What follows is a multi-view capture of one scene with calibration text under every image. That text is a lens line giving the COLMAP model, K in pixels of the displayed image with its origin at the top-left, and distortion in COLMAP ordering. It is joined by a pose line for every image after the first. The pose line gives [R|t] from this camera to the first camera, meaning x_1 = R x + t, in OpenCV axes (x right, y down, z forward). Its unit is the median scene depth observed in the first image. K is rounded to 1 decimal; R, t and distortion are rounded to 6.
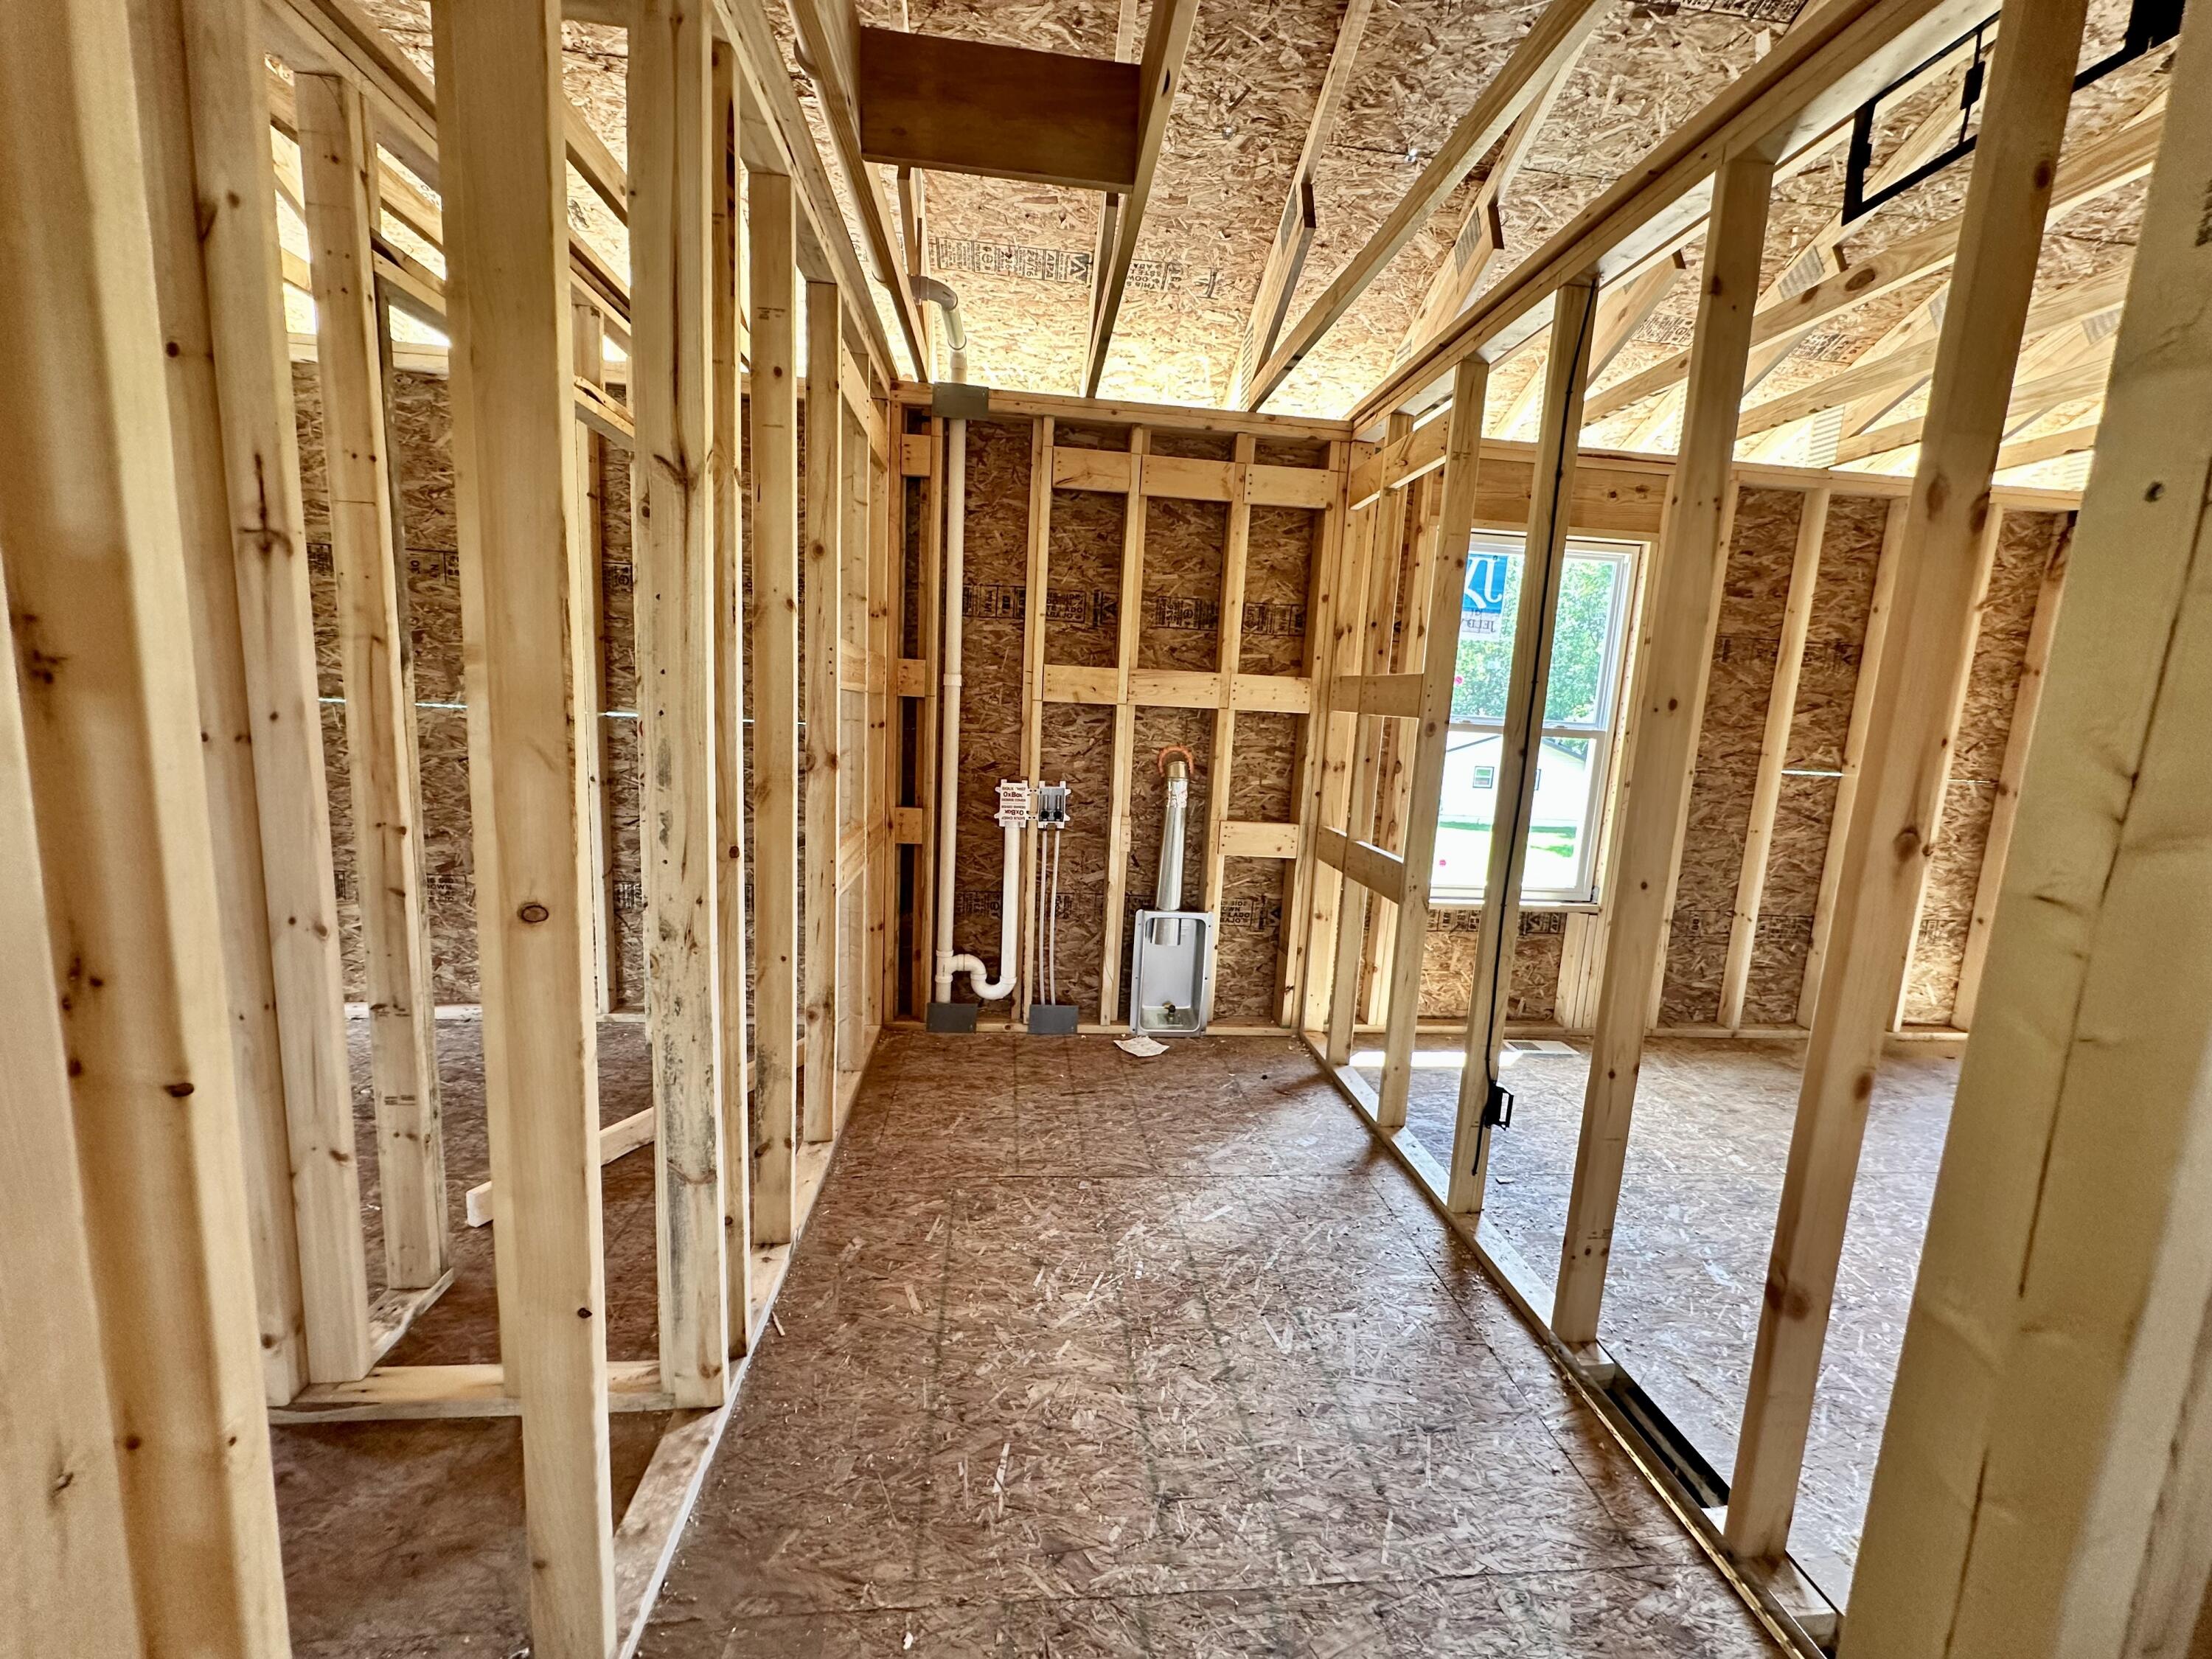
lens RADIAL K [[887.6, 0, 1106.0], [0, 887.6, 829.5], [0, 0, 1]] dist [-0.001093, 0.000524]
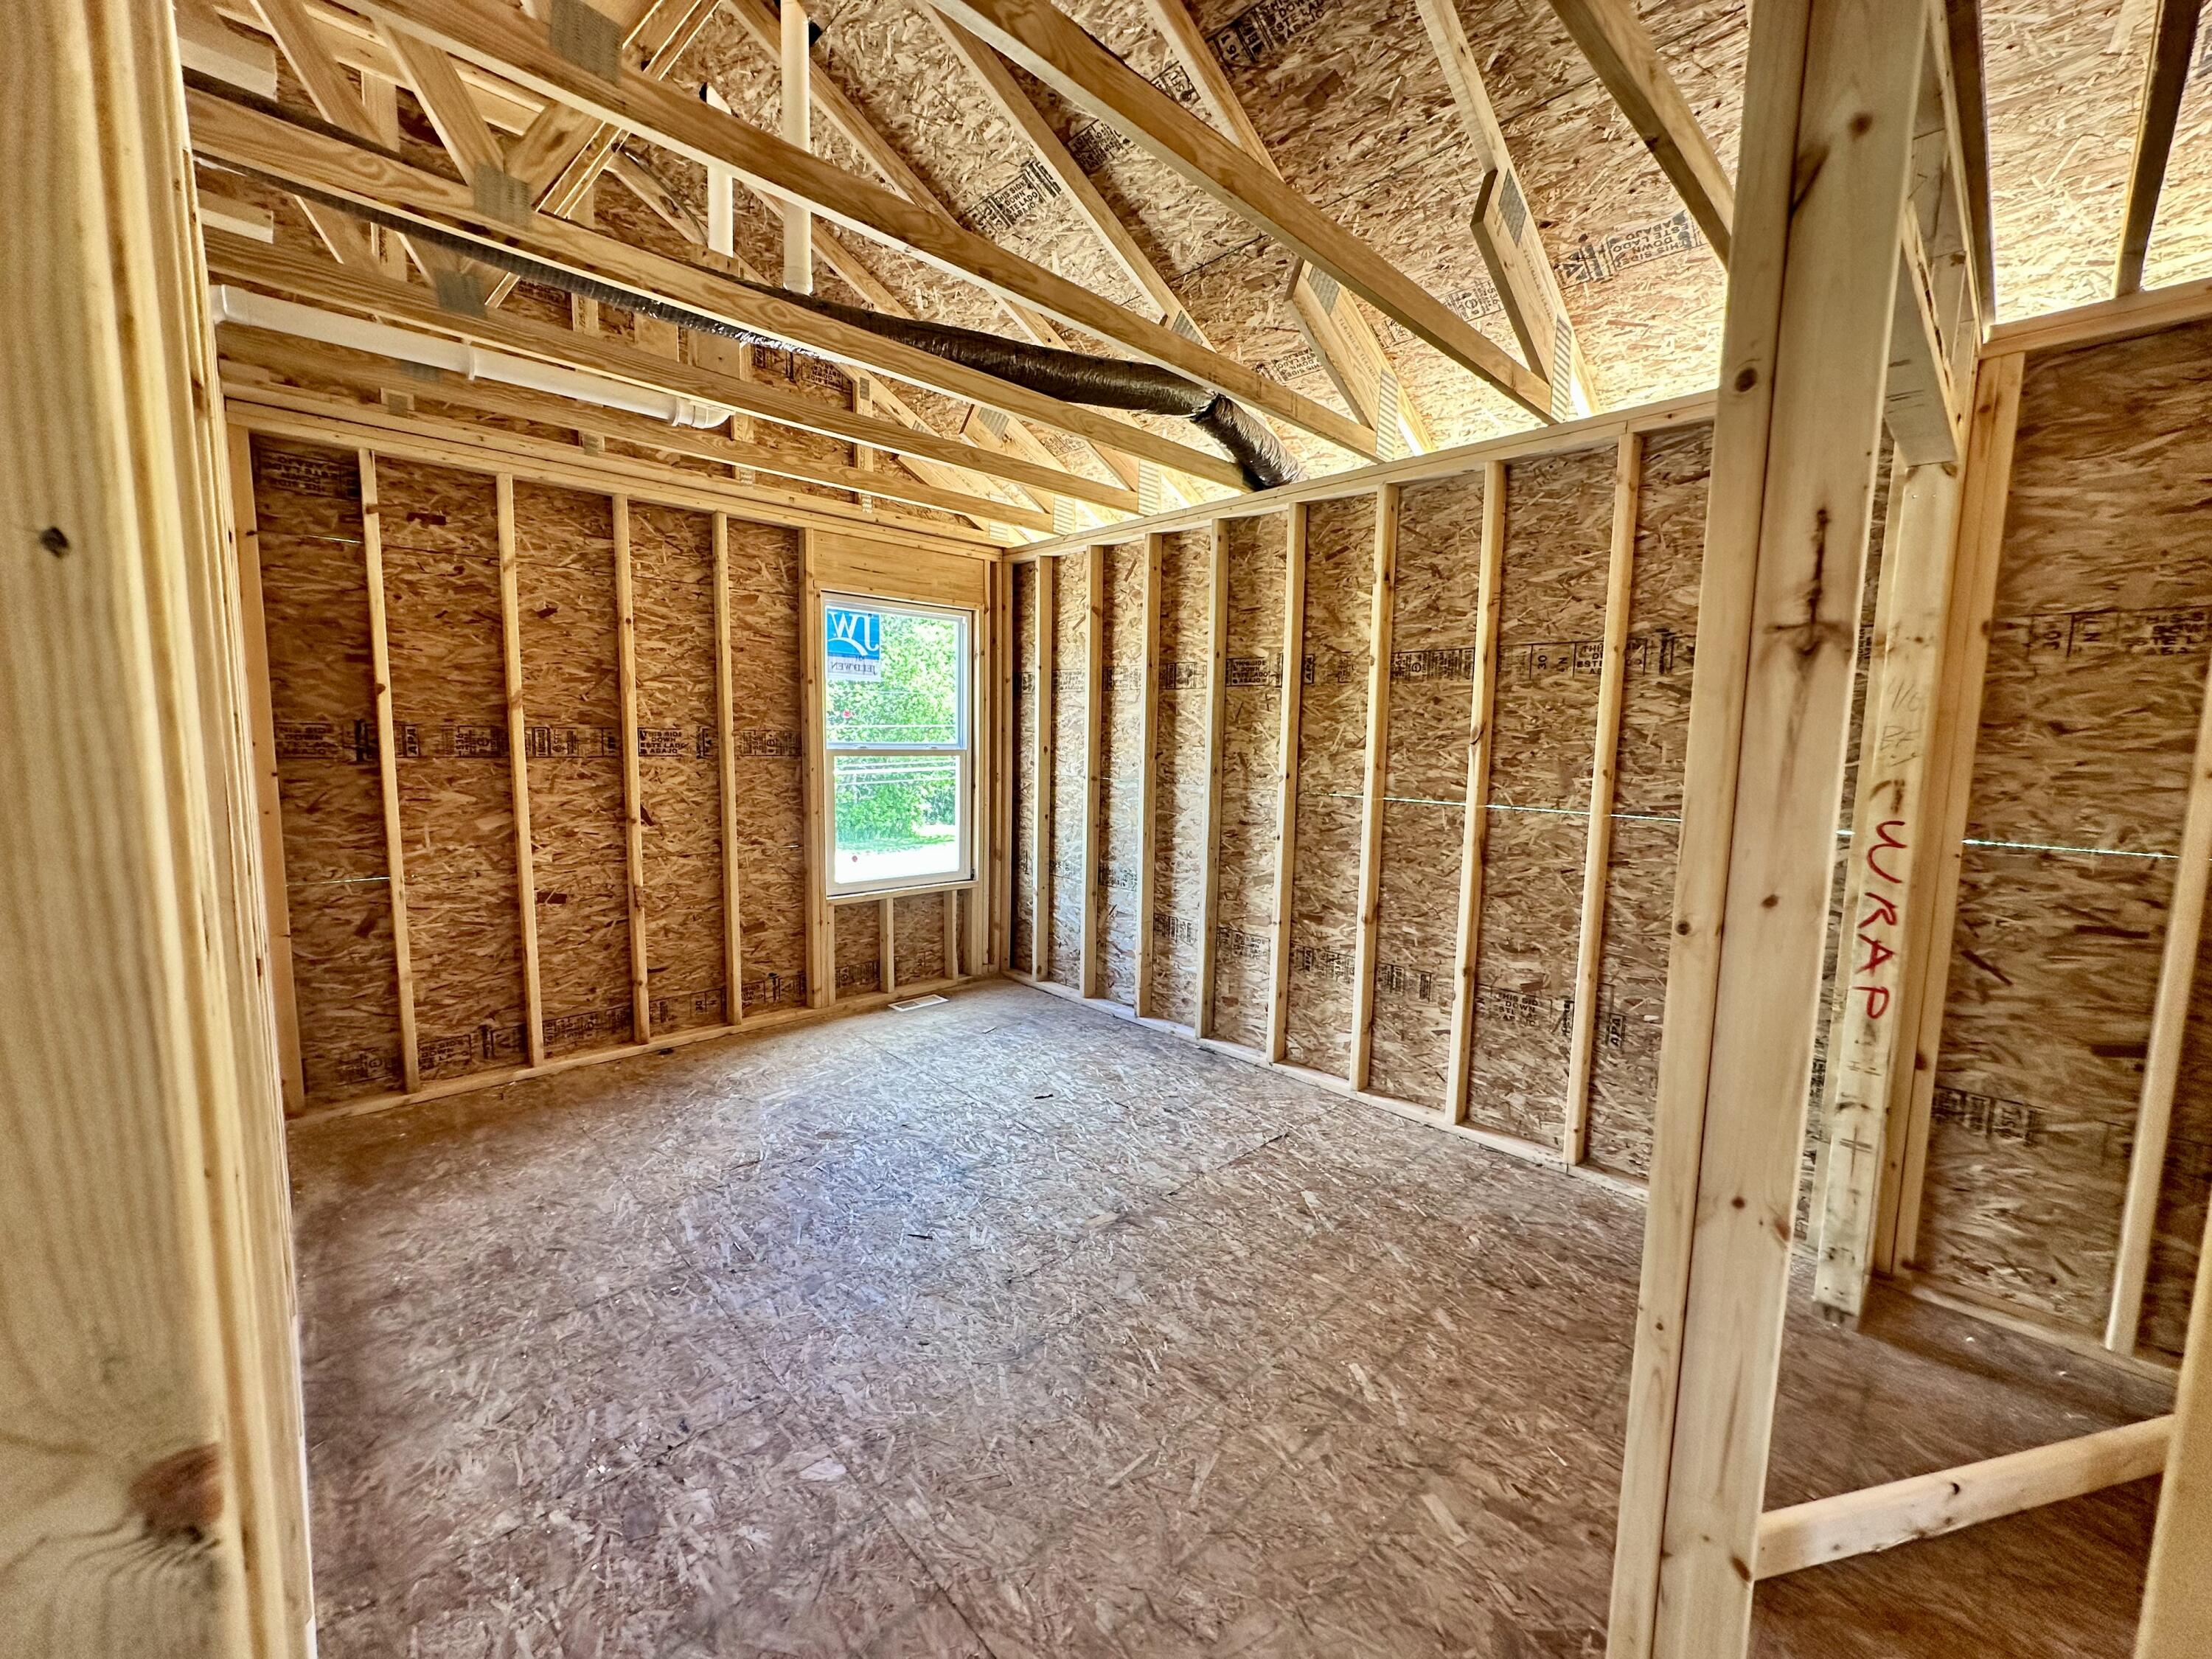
lens RADIAL K [[887.6, 0, 1106.0], [0, 887.6, 829.5], [0, 0, 1]] dist [-0.001093, 0.000524]
pose [[0.619373, 0.043144, -0.783910, -0.318382], [-0.103939, 0.994206, -0.027405, -0.048650], [0.778186, 0.098453, 0.620269, 0.087182]]
